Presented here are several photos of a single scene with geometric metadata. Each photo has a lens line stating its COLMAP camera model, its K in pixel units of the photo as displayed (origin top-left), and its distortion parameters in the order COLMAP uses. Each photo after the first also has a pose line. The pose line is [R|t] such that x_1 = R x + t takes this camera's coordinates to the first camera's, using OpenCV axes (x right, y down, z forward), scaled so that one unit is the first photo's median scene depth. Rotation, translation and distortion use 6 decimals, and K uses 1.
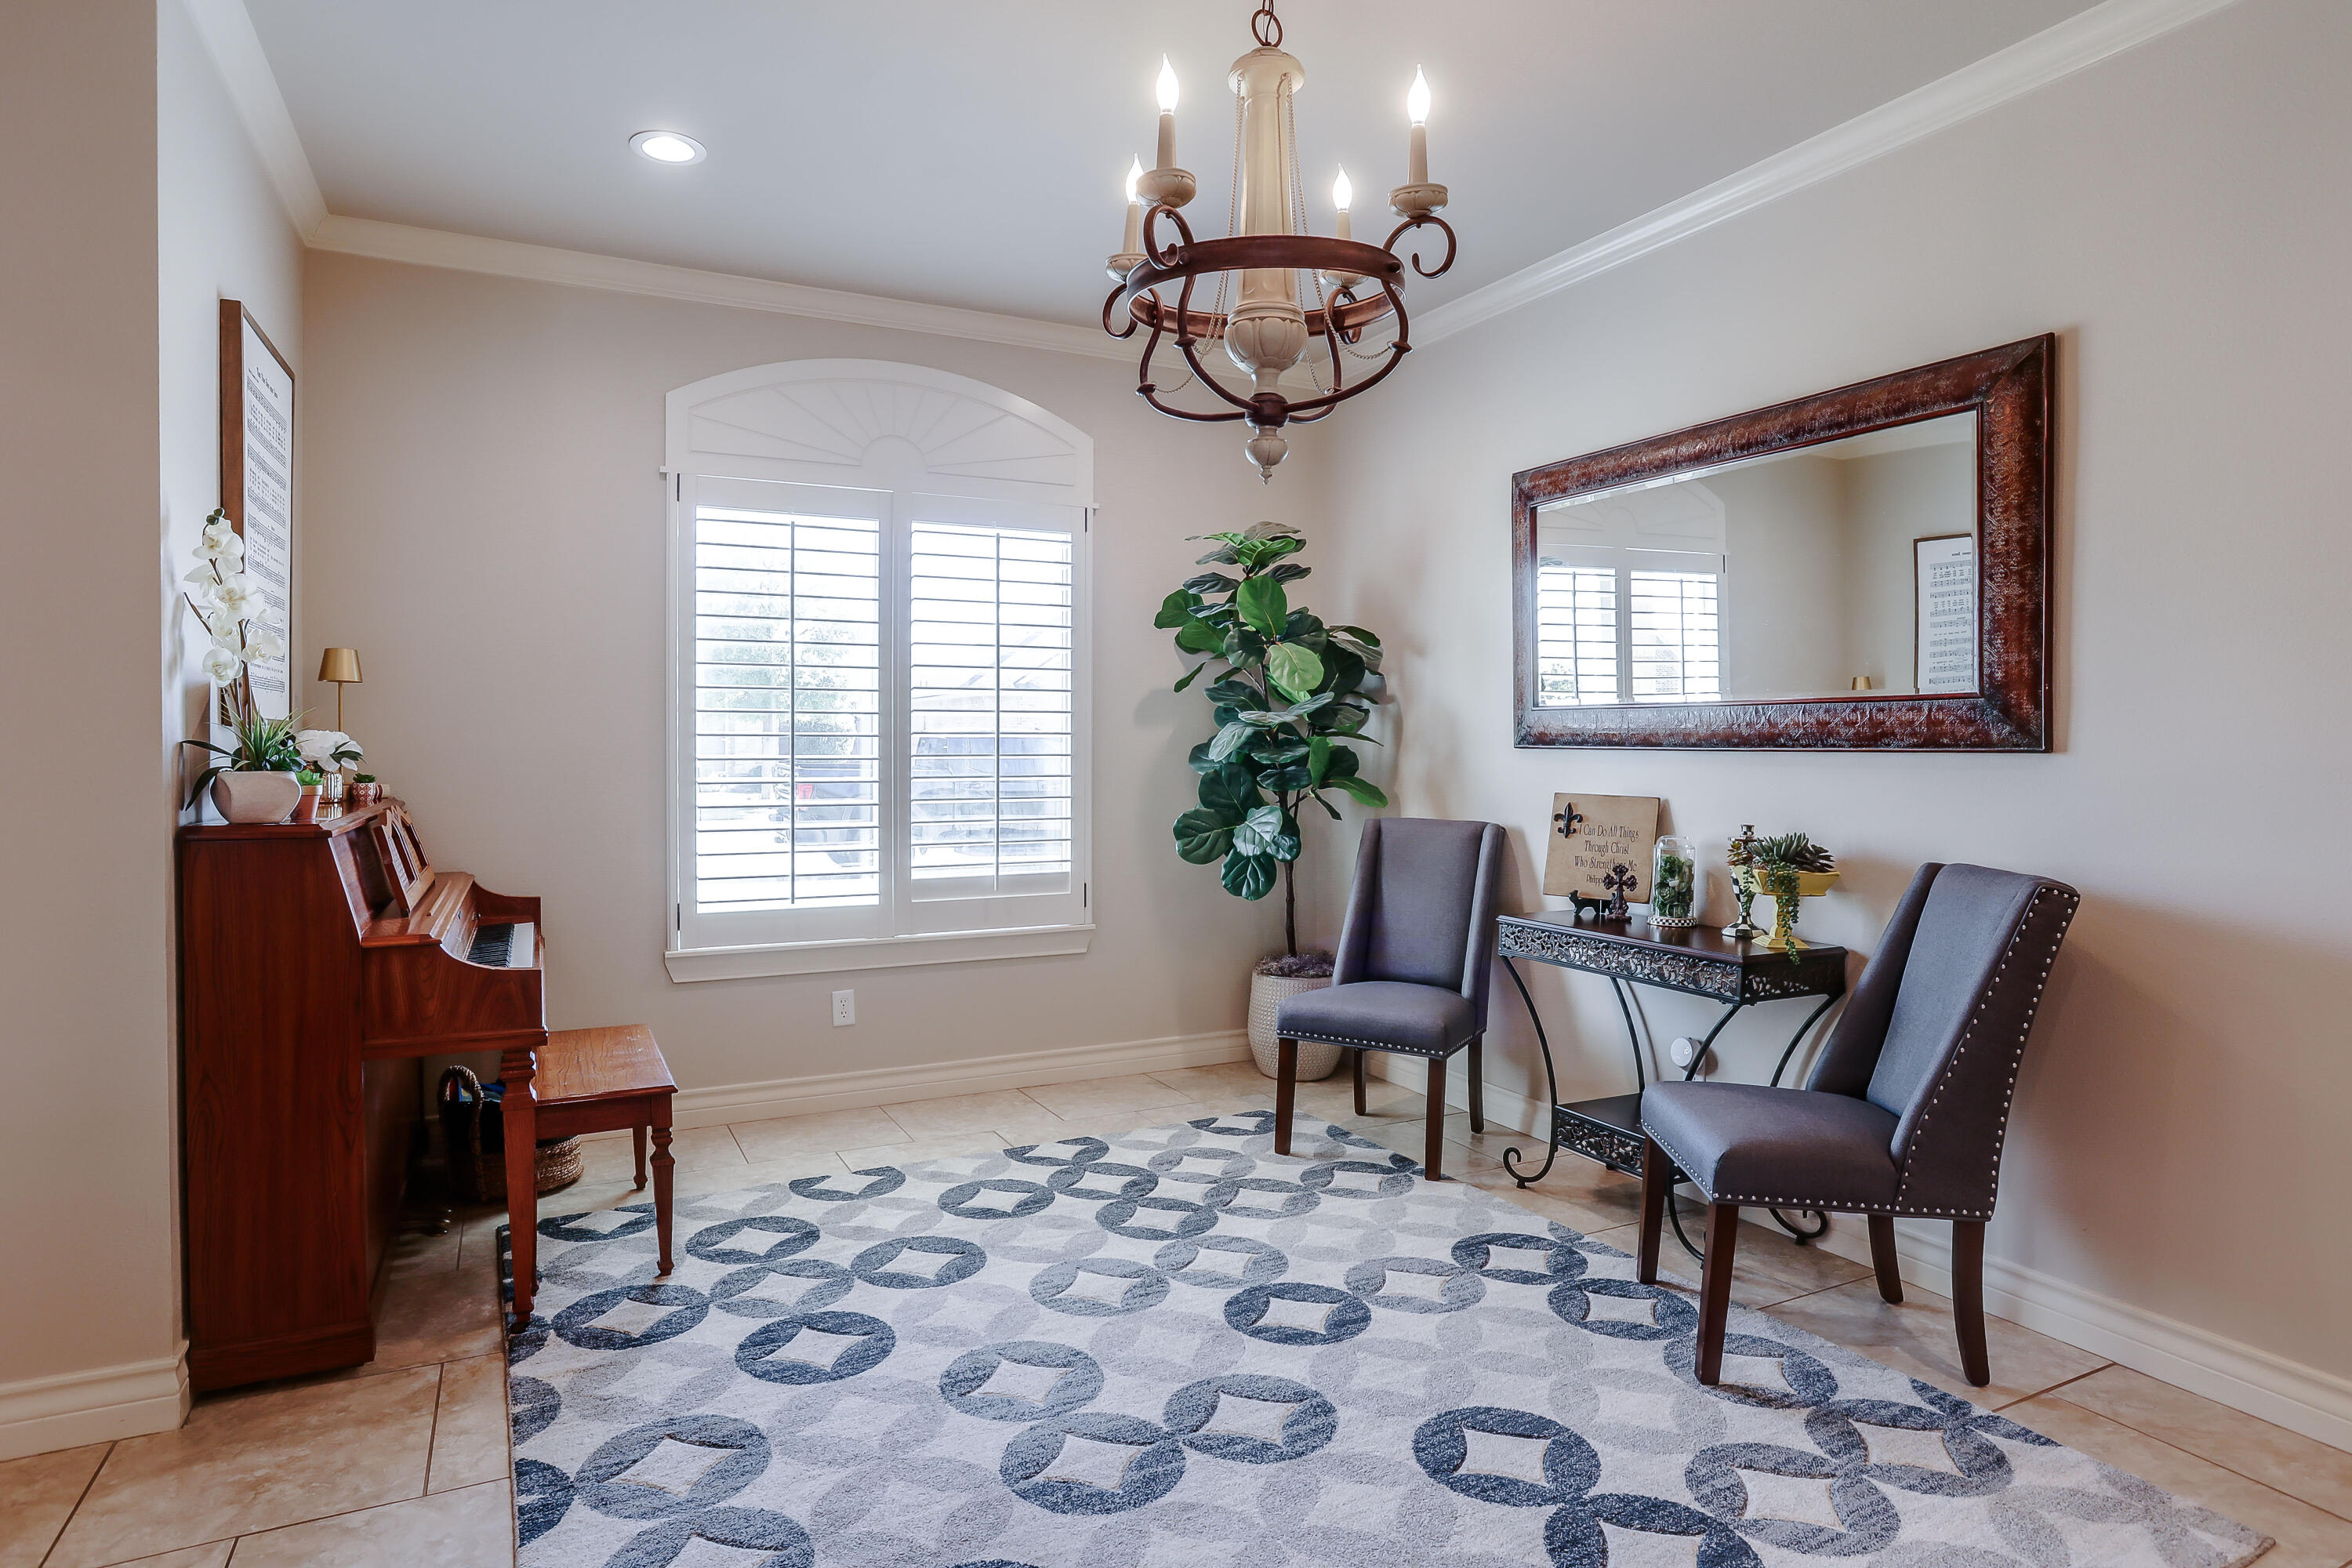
lens RADIAL K [[1294.5, 0, 1171.2], [0, 1294.5, 760.9], [0, 0, 1]] dist [-0.057488, 0.029035]
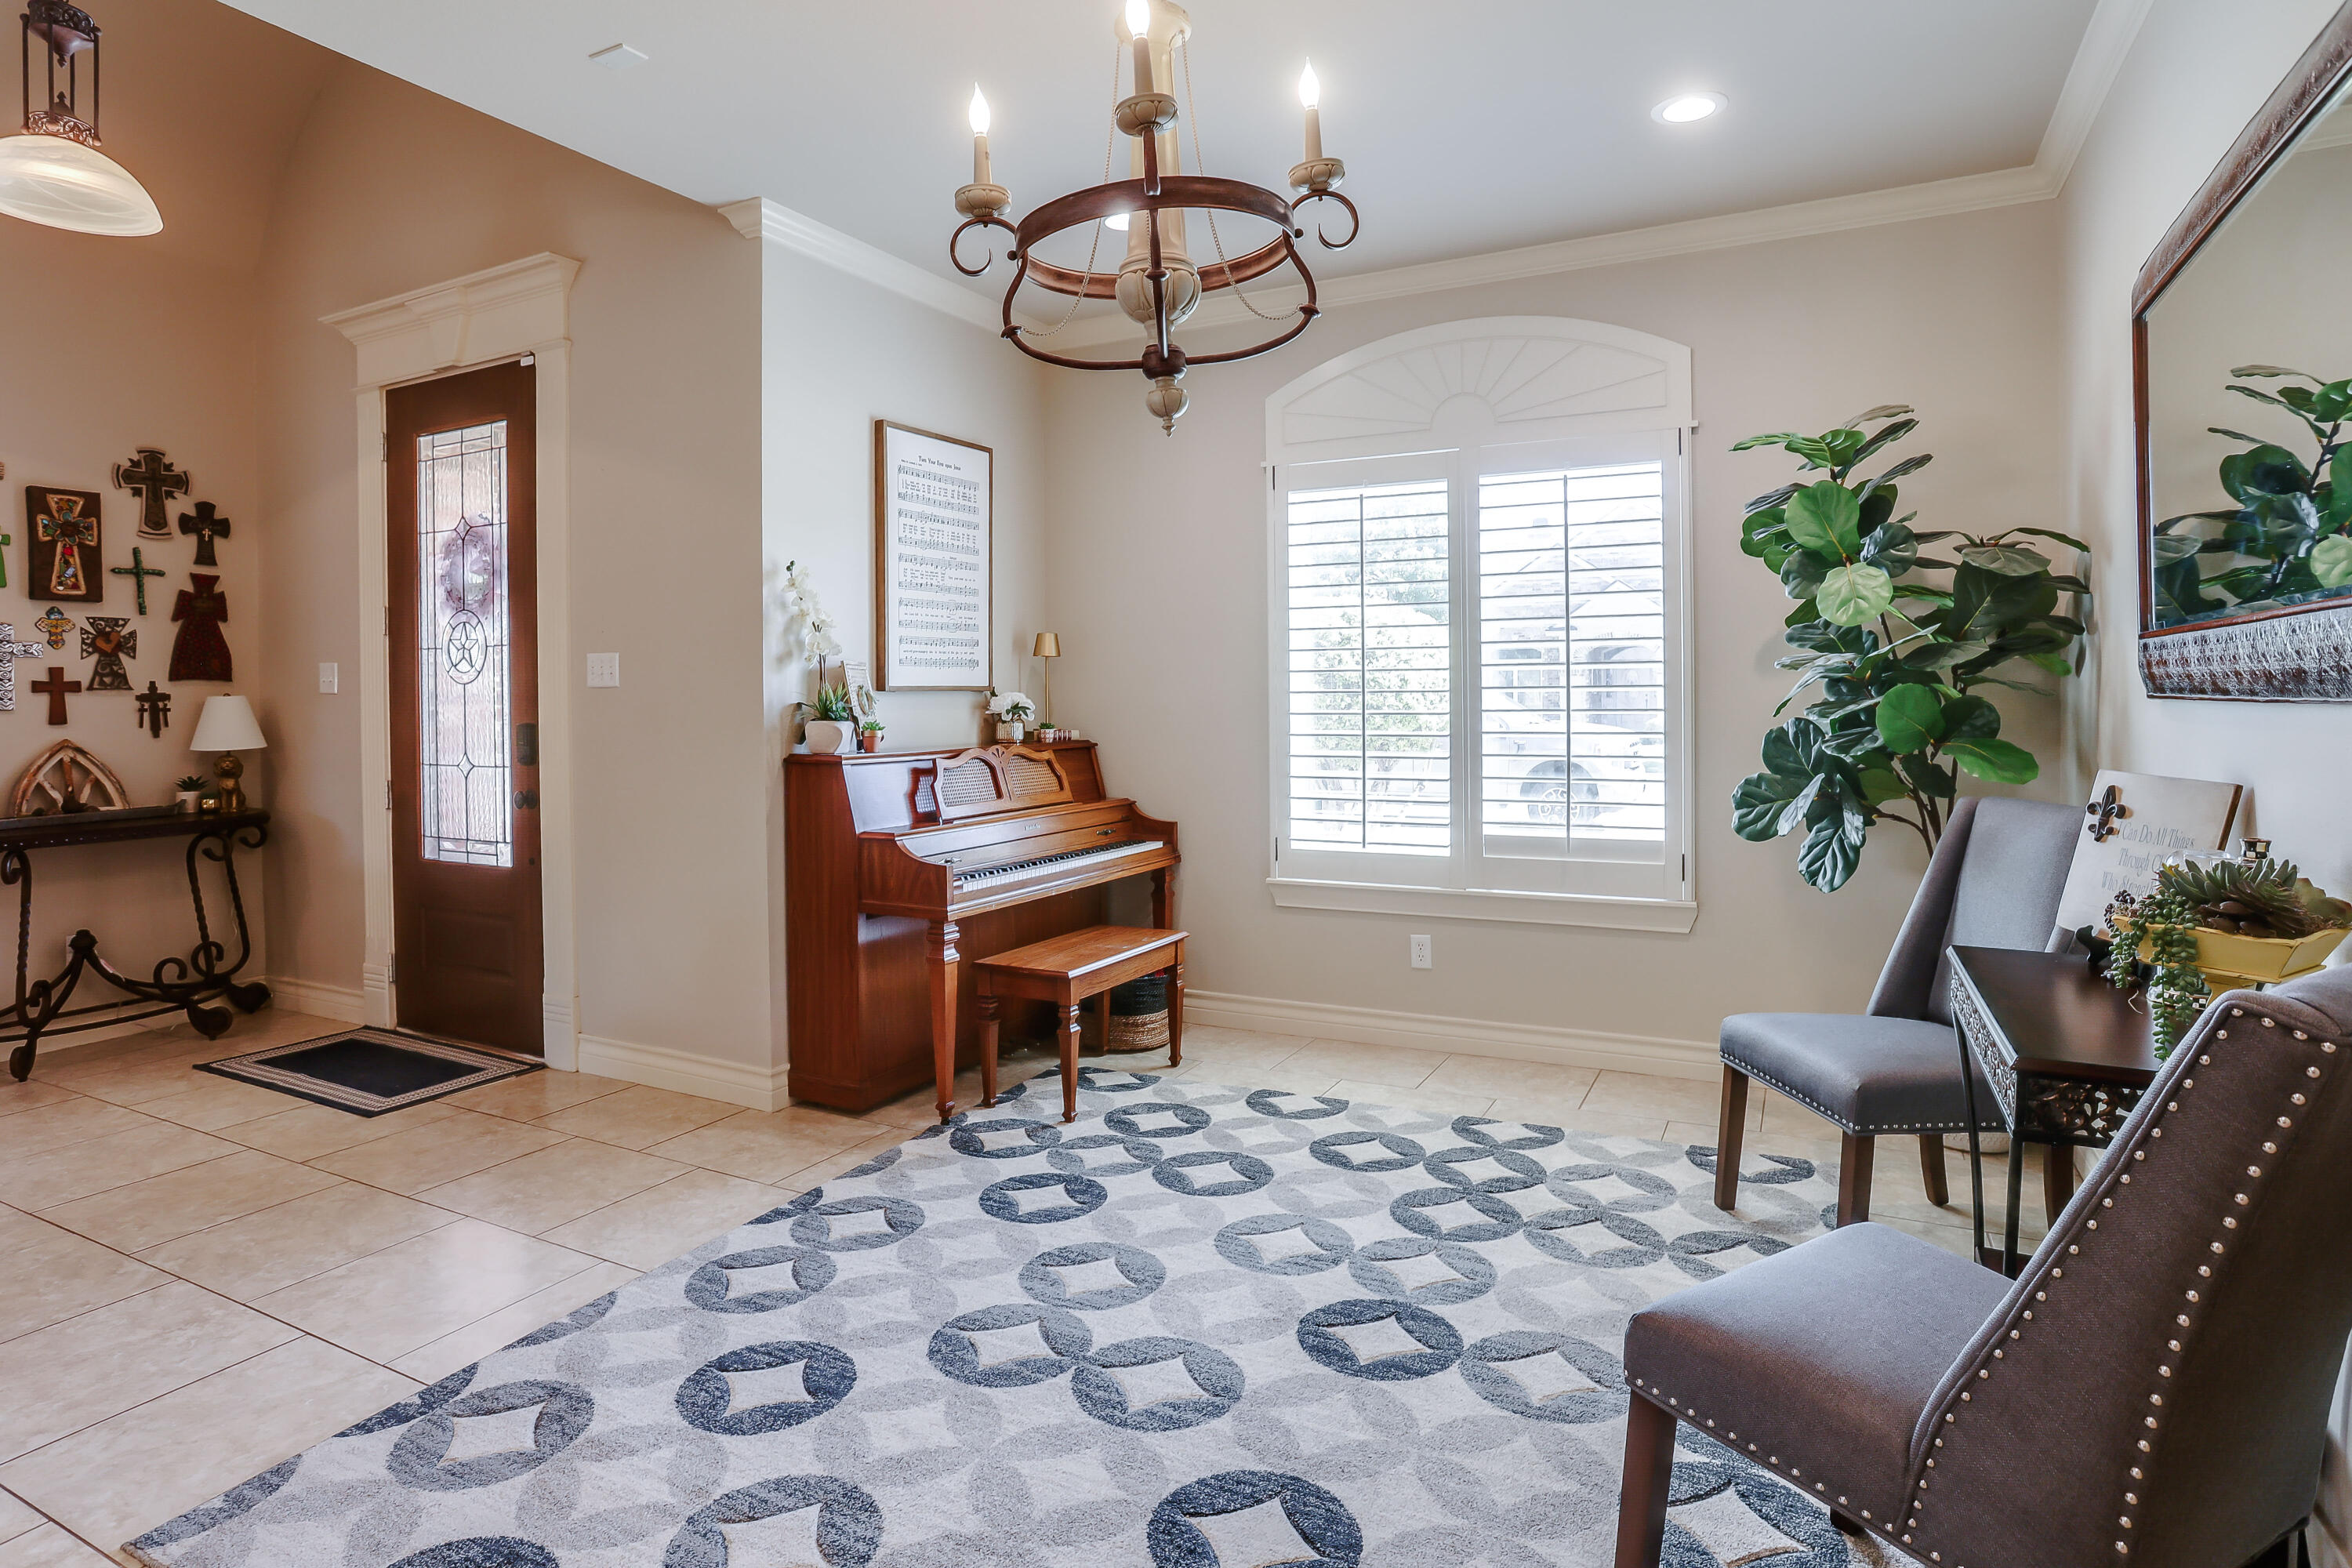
lens RADIAL K [[1266.4, 0, 1173.0], [0, 1266.4, 722.4], [0, 0, 1]] dist [-0.075015, 0.020861]
pose [[0.578282, 0.006336, -0.815813, 0.612356], [0.000123, 0.999969, 0.007853, -0.003309], [0.815837, -0.004642, 0.578263, 0.329324]]
